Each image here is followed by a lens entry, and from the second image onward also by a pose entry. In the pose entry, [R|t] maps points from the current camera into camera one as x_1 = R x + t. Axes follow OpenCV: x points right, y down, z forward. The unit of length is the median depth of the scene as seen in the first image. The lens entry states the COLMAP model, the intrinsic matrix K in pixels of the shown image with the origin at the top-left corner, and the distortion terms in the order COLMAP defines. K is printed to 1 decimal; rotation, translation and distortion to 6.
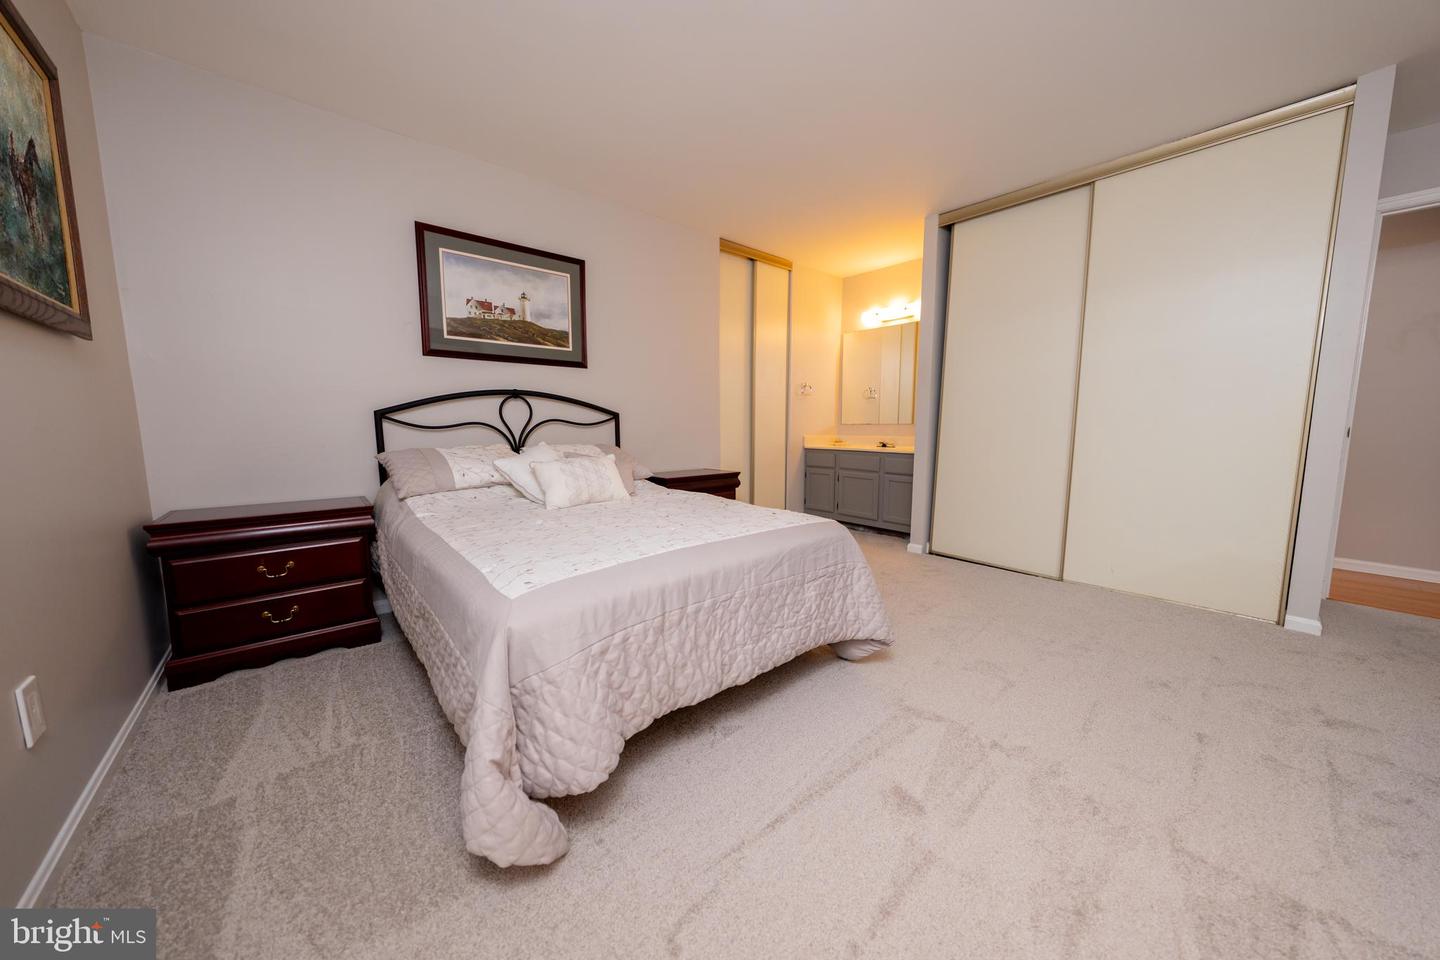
lens RADIAL K [[487.5, 0, 721.7], [0, 487.5, 477.8], [0, 0, 1]] dist [-0.000373, -0.000127]
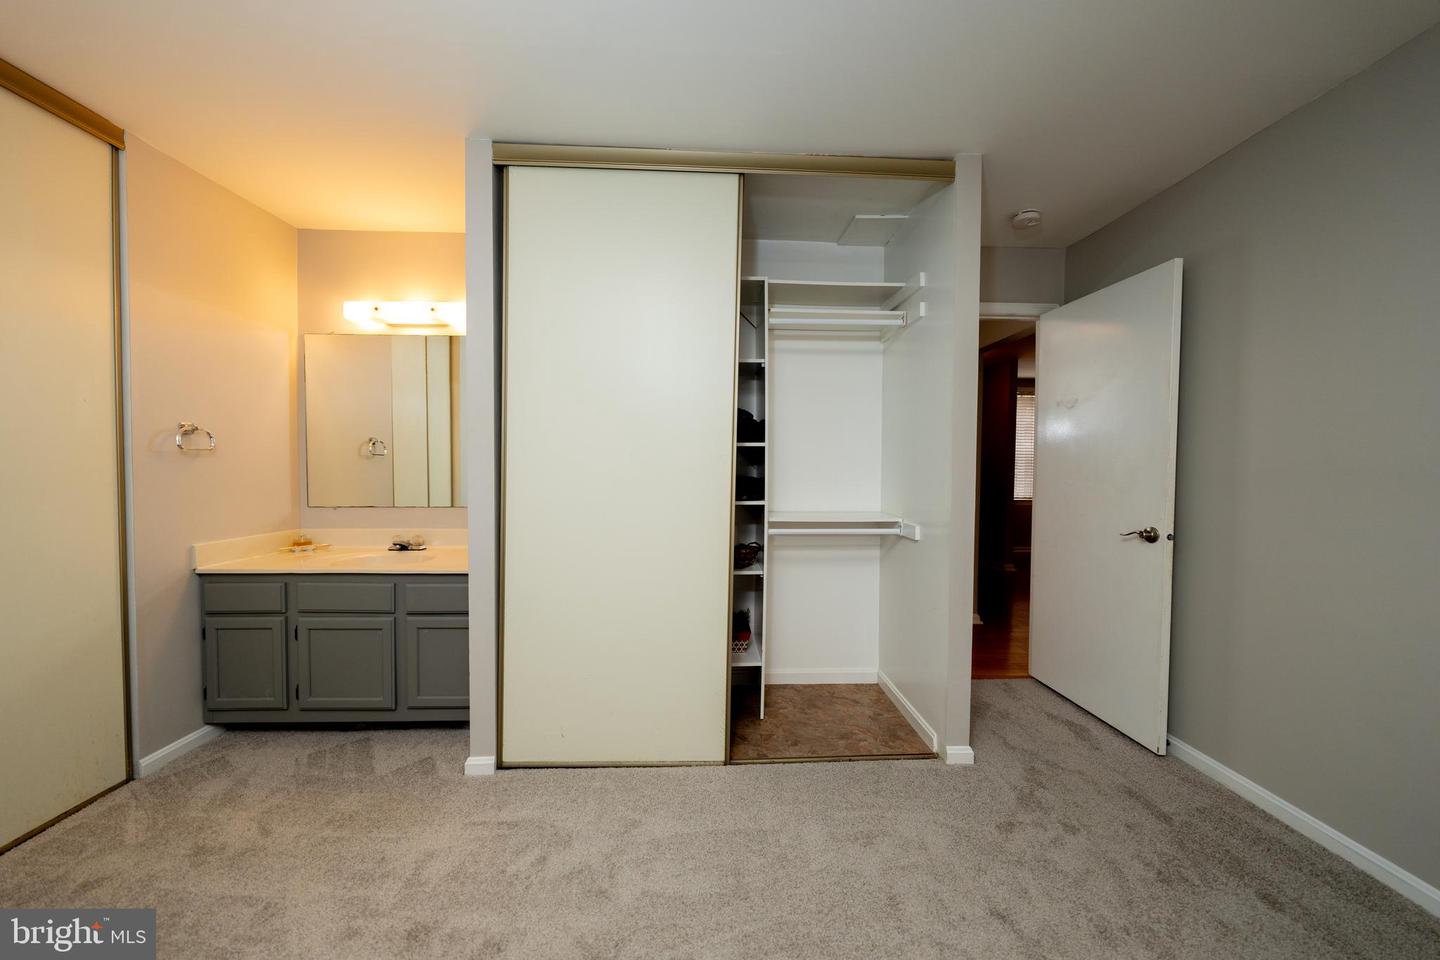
lens RADIAL K [[487.5, 0, 721.7], [0, 487.5, 477.8], [0, 0, 1]] dist [-0.000373, -0.000127]
pose [[0.627374, -0.019753, 0.778468, 0.156131], [0.079394, 0.996091, -0.038709, -0.112333], [-0.774660, 0.086091, 0.626490, 0.441482]]
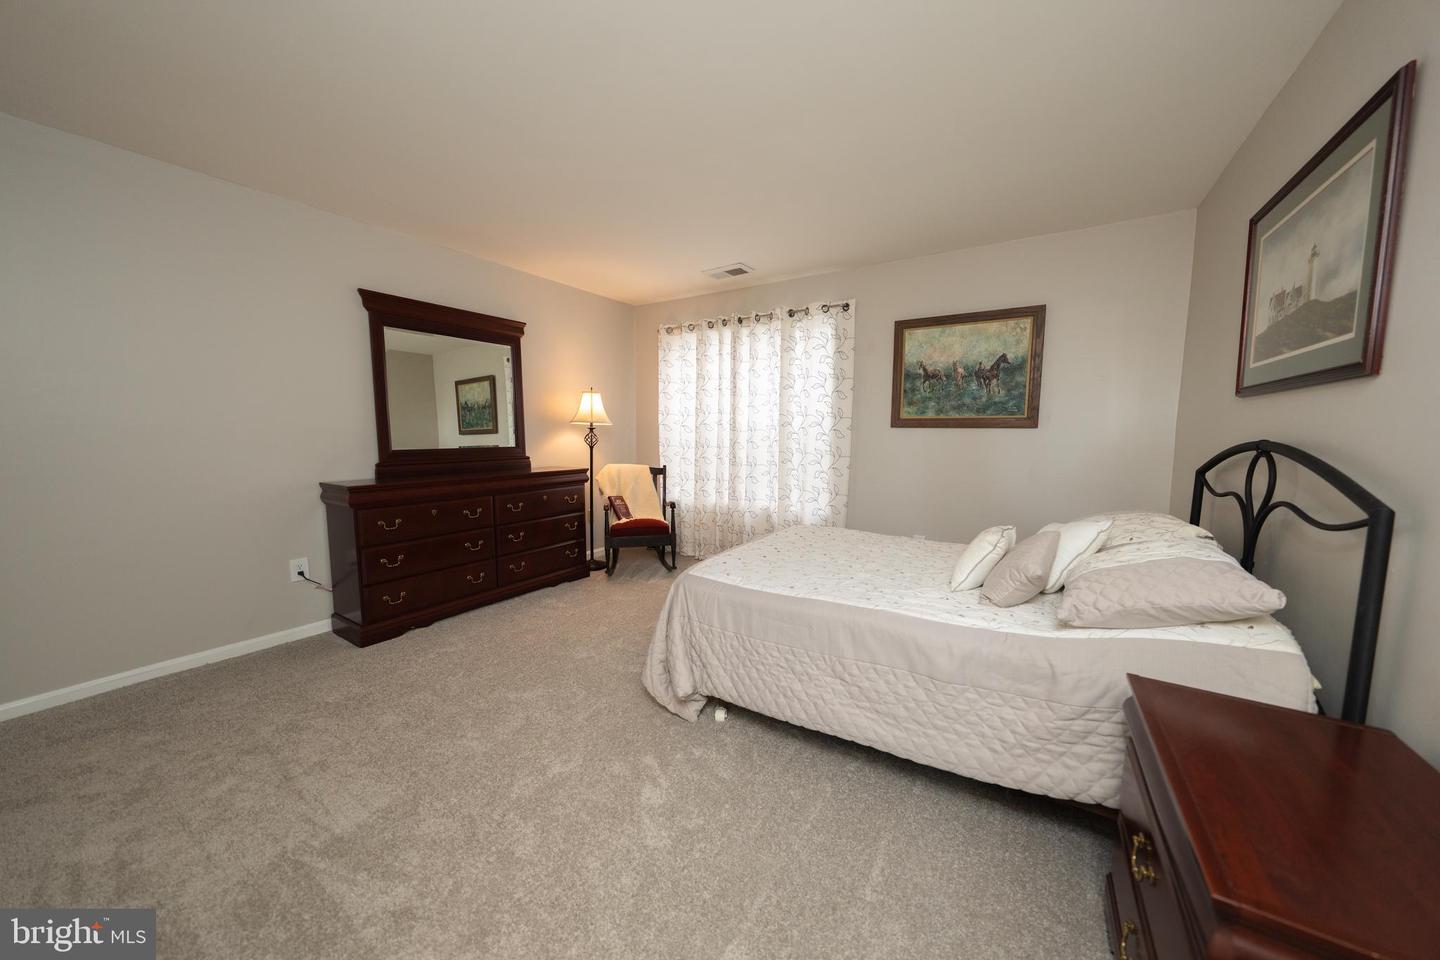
lens RADIAL K [[487.5, 0, 721.7], [0, 487.5, 477.8], [0, 0, 1]] dist [-0.000373, -0.000127]
pose [[-0.961646, 0.020465, -0.273530, 0.240531], [-0.036892, 0.978502, 0.202909, -0.172204], [0.271802, 0.205218, -0.940218, 1.033346]]
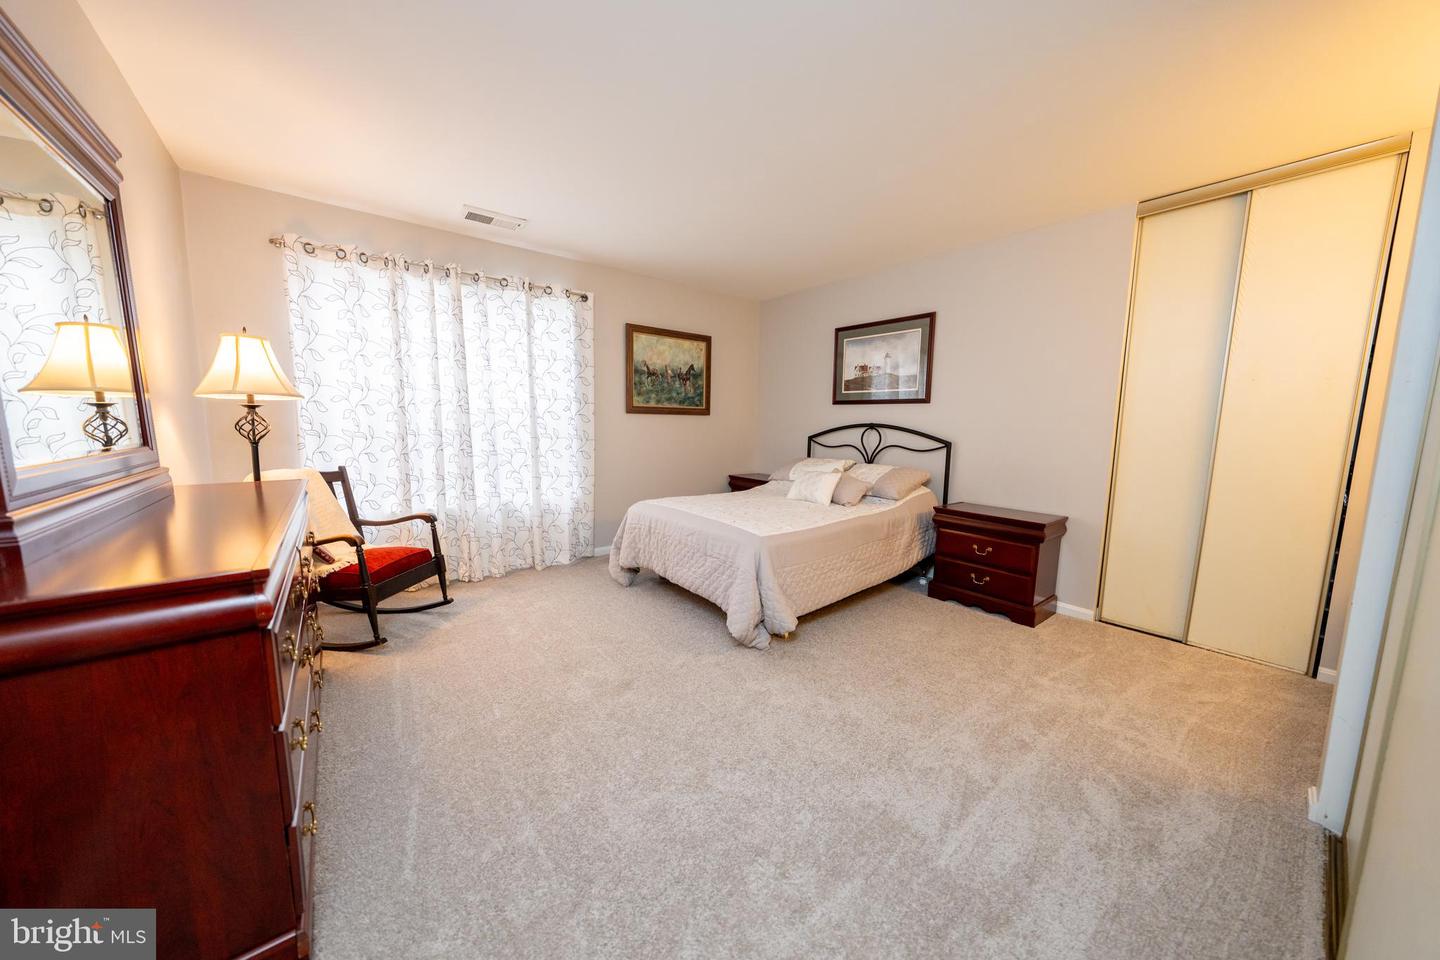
lens RADIAL K [[487.5, 0, 721.7], [0, 487.5, 477.8], [0, 0, 1]] dist [-0.000373, -0.000127]
pose [[-0.050223, 0.116056, -0.991972, 0.781394], [-0.129680, 0.984060, 0.121696, -0.106307], [0.990283, 0.134751, -0.034373, 0.482426]]
